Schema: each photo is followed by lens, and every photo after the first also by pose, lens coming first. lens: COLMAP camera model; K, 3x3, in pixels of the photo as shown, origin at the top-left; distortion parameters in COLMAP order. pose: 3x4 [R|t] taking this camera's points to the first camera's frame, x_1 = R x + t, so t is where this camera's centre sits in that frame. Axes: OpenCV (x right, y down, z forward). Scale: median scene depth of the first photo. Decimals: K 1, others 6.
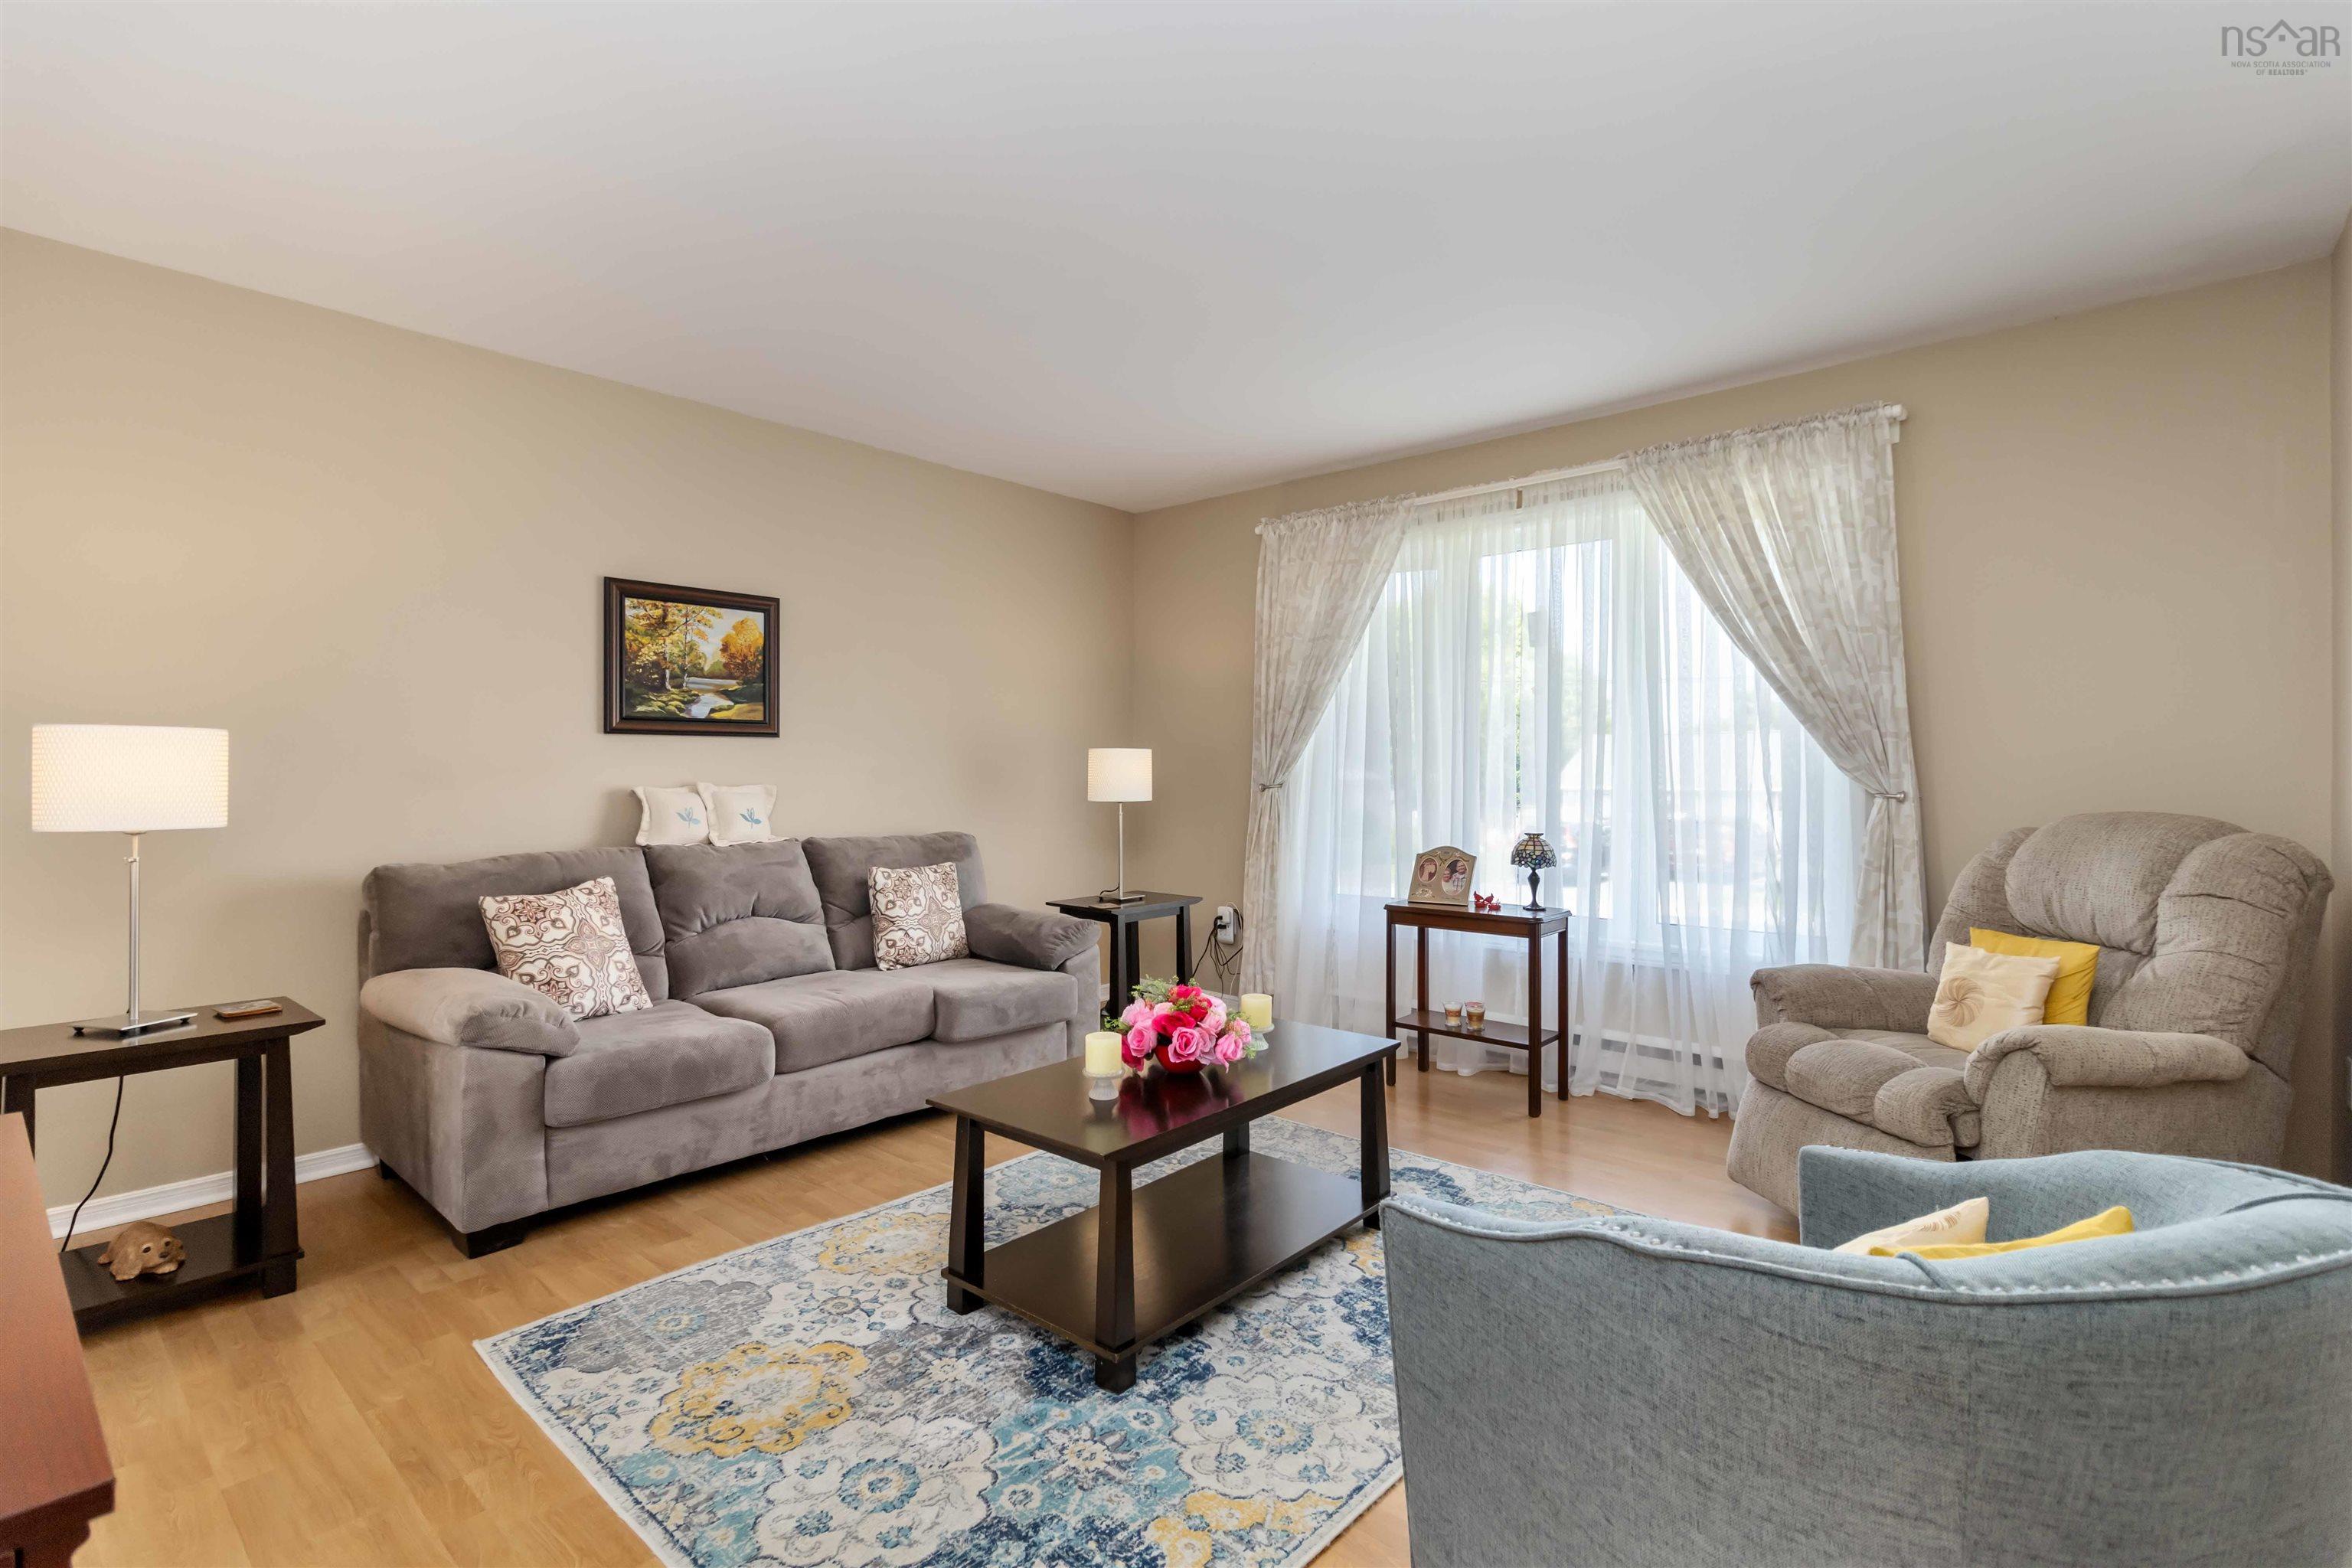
lens RADIAL K [[1087.7, 0, 1168.0], [0, 1087.7, 772.7], [0, 0, 1]] dist [0.000573, 0.000678]
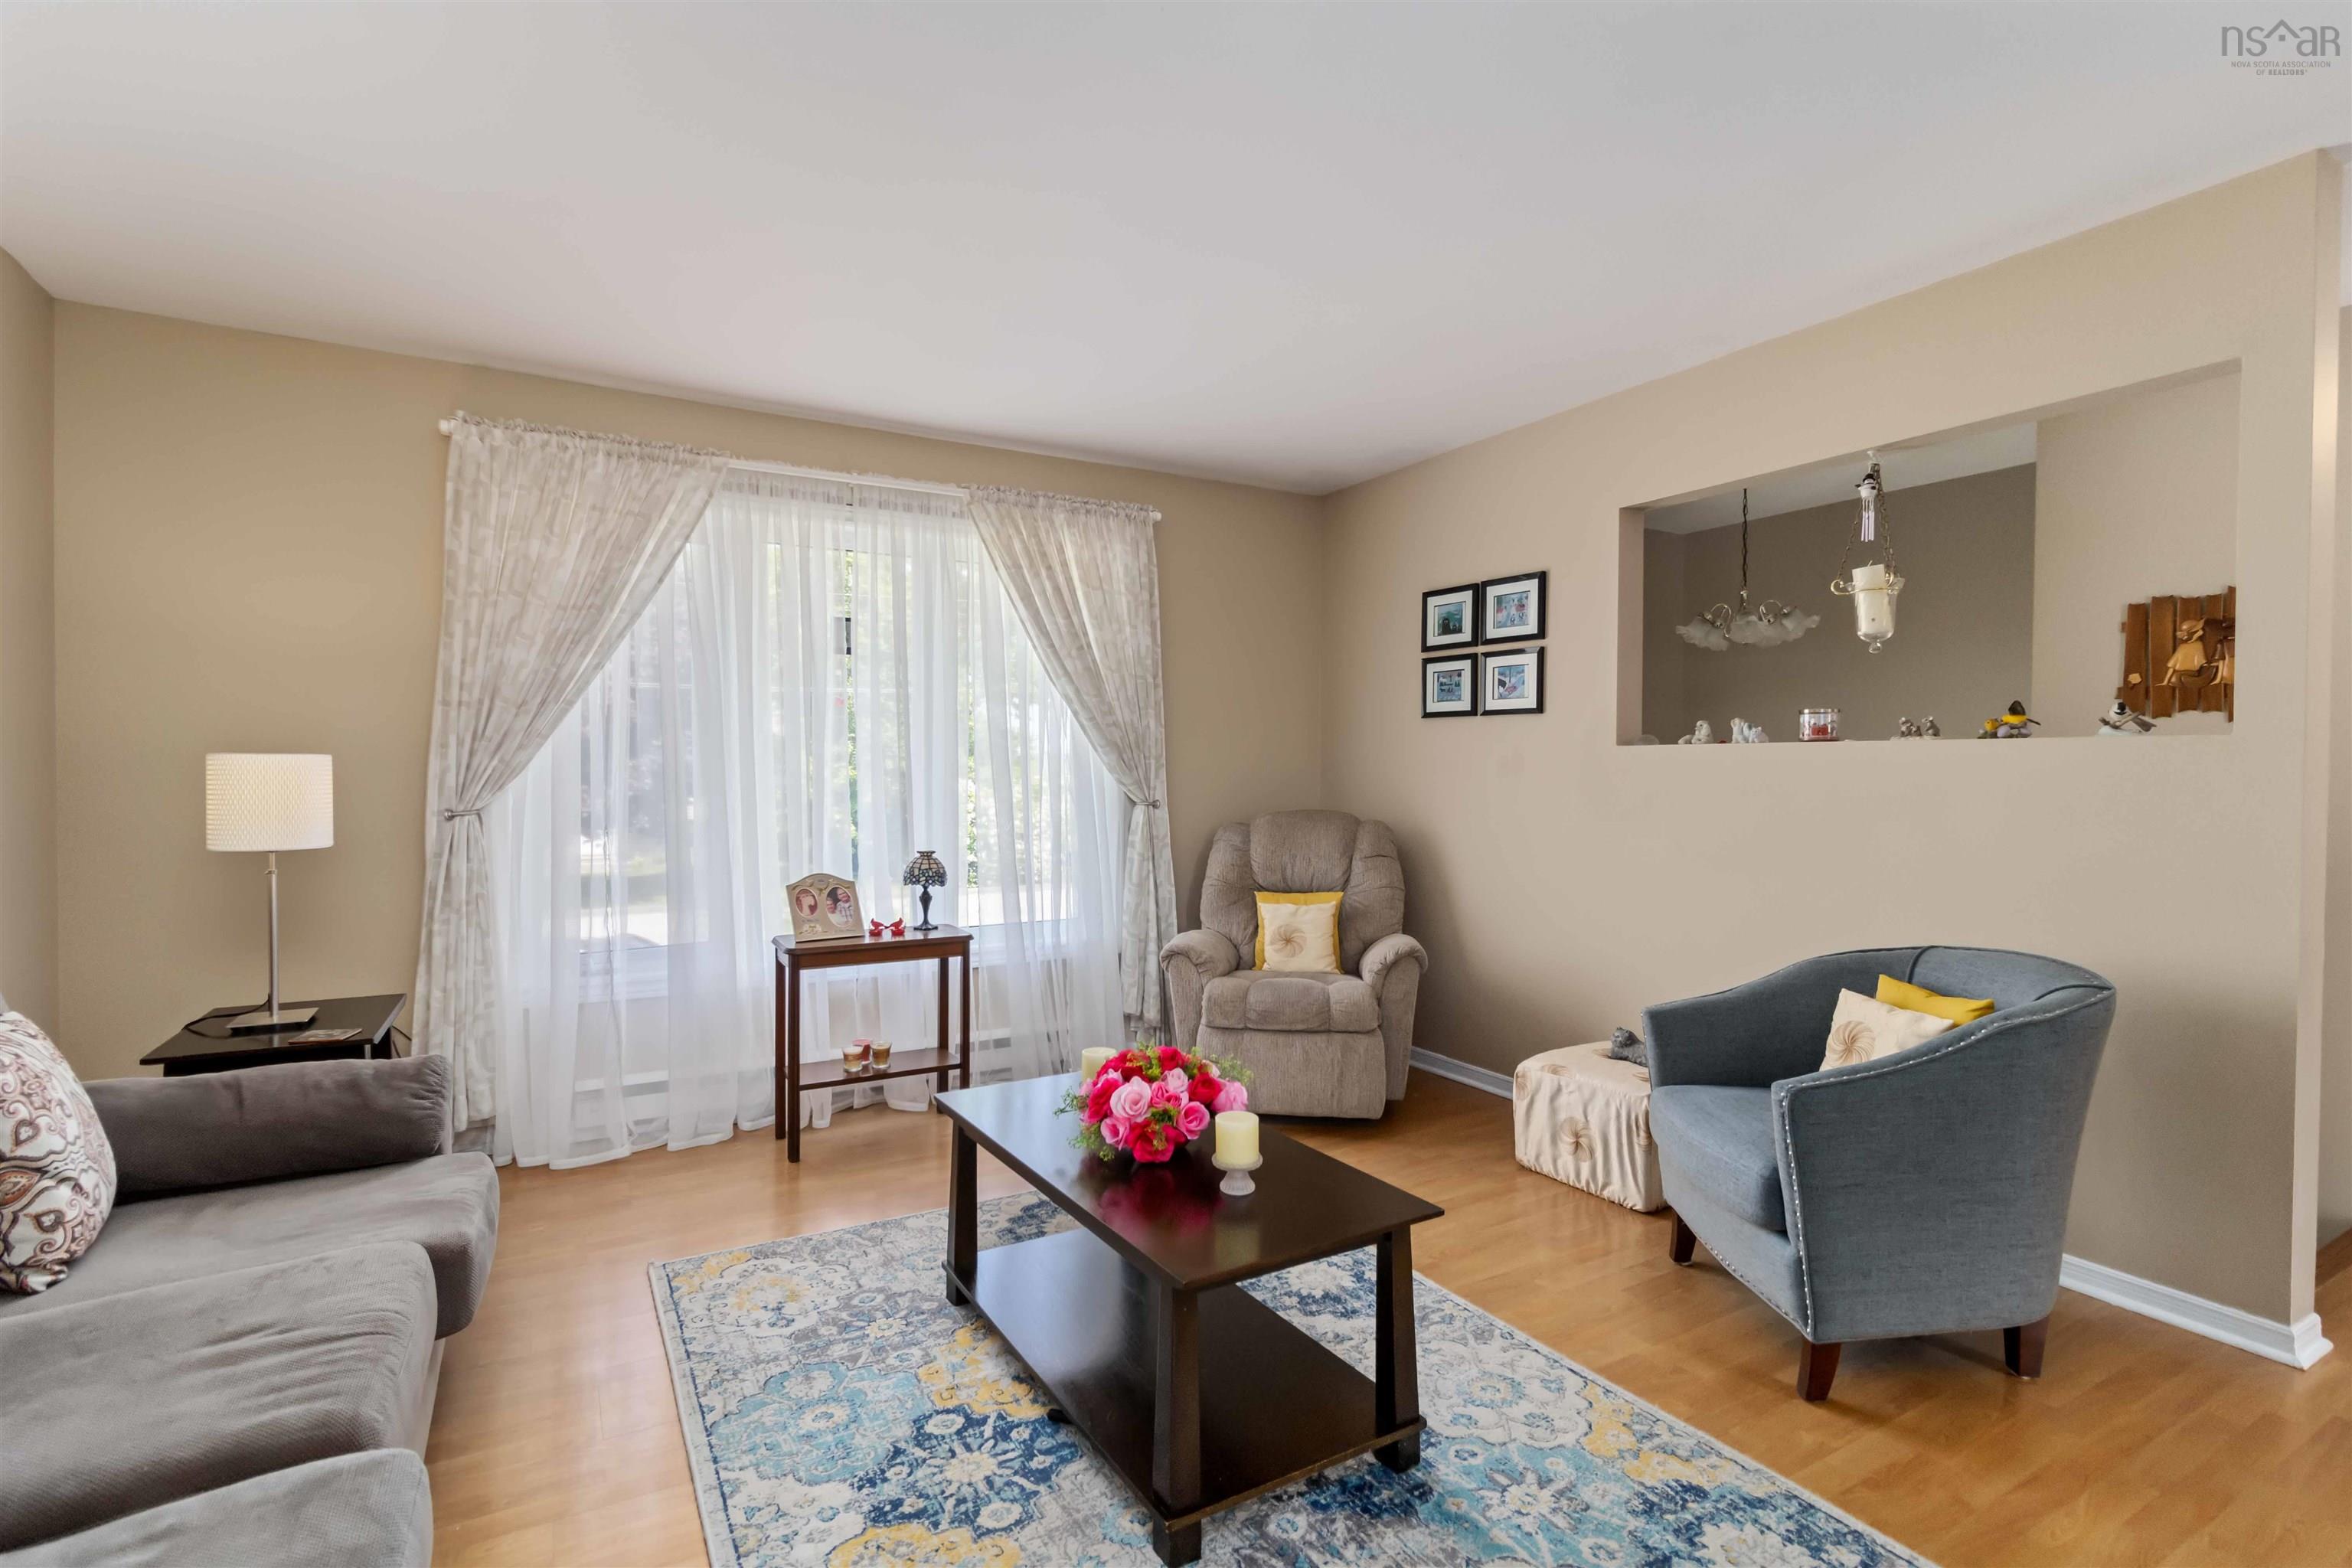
lens RADIAL K [[1101.0, 0, 1174.1], [0, 1101.0, 785.9], [0, 0, 1]] dist [-0.000249, 0.000660]
pose [[0.319645, -0.010630, 0.947478, -0.578602], [0.002842, 0.999943, 0.010260, -0.013414], [-0.947533, -0.000587, 0.319657, 0.514695]]
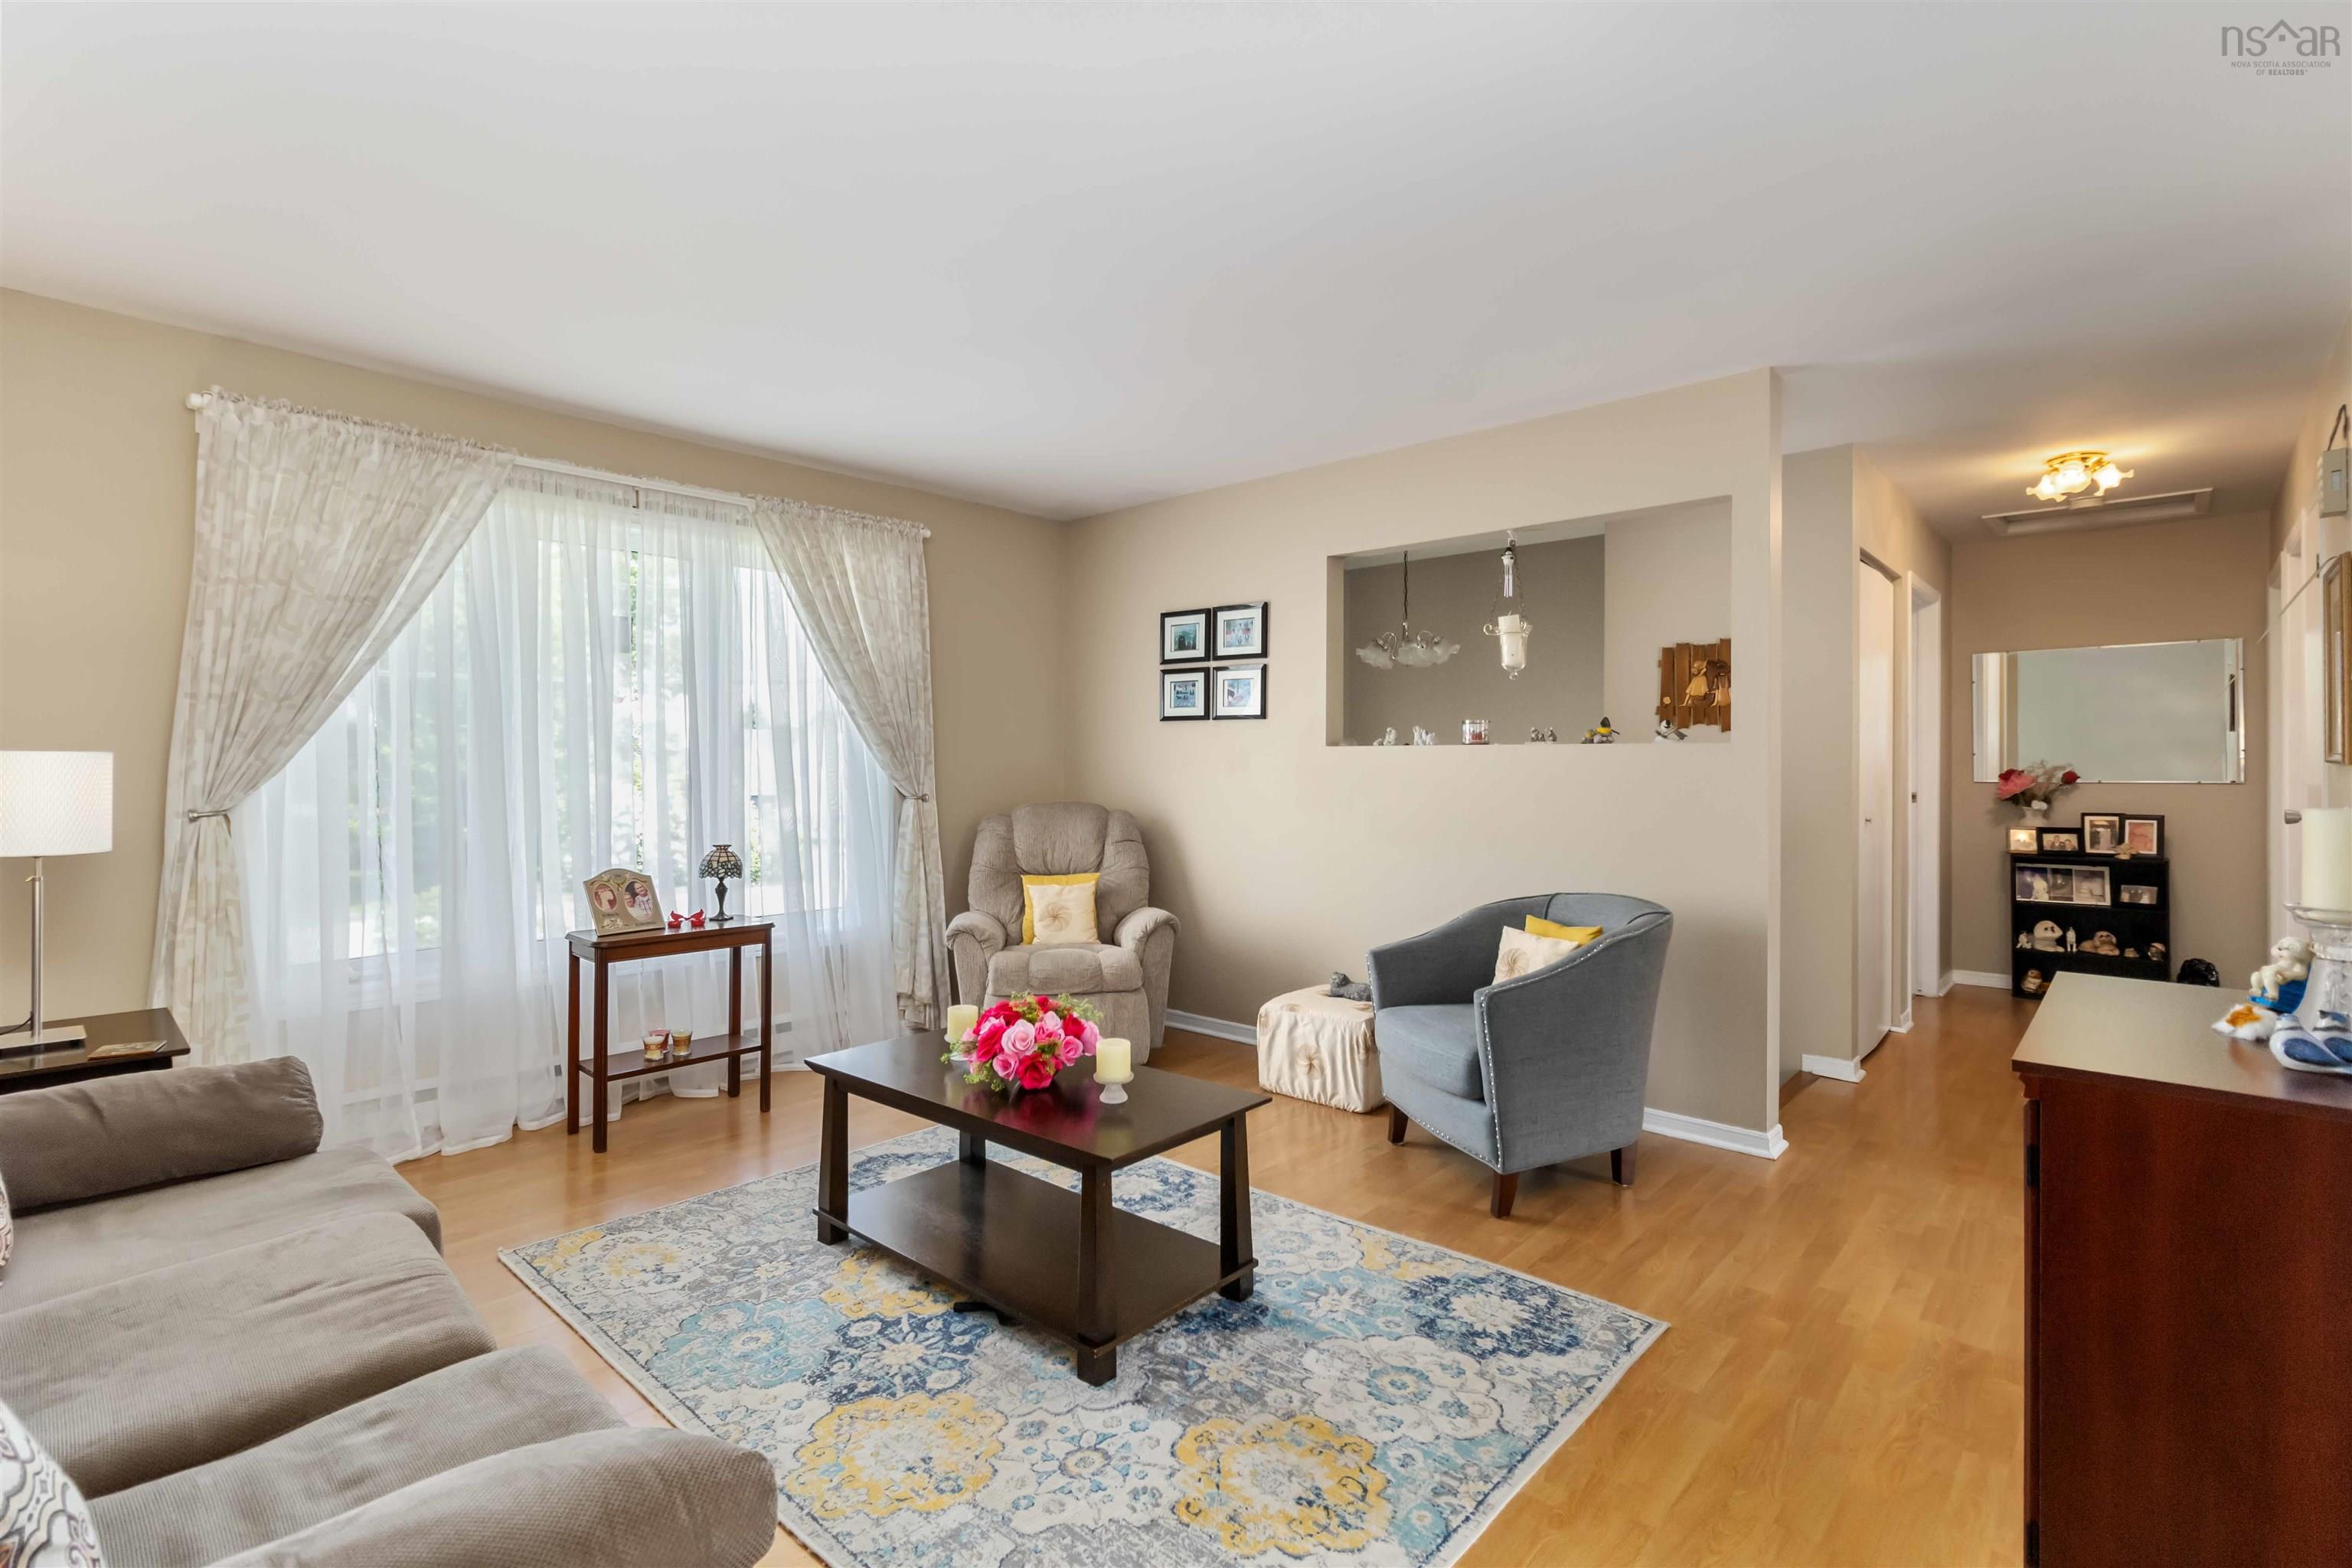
lens RADIAL K [[1088.4, 0, 1167.4], [0, 1088.4, 759.0], [0, 0, 1]] dist [0.000504, -0.000002]
pose [[0.016850, 0.008099, 0.999825, -0.739996], [0.004870, 0.999955, -0.008182, -0.015231], [-0.999846, 0.005007, 0.016810, 0.615764]]
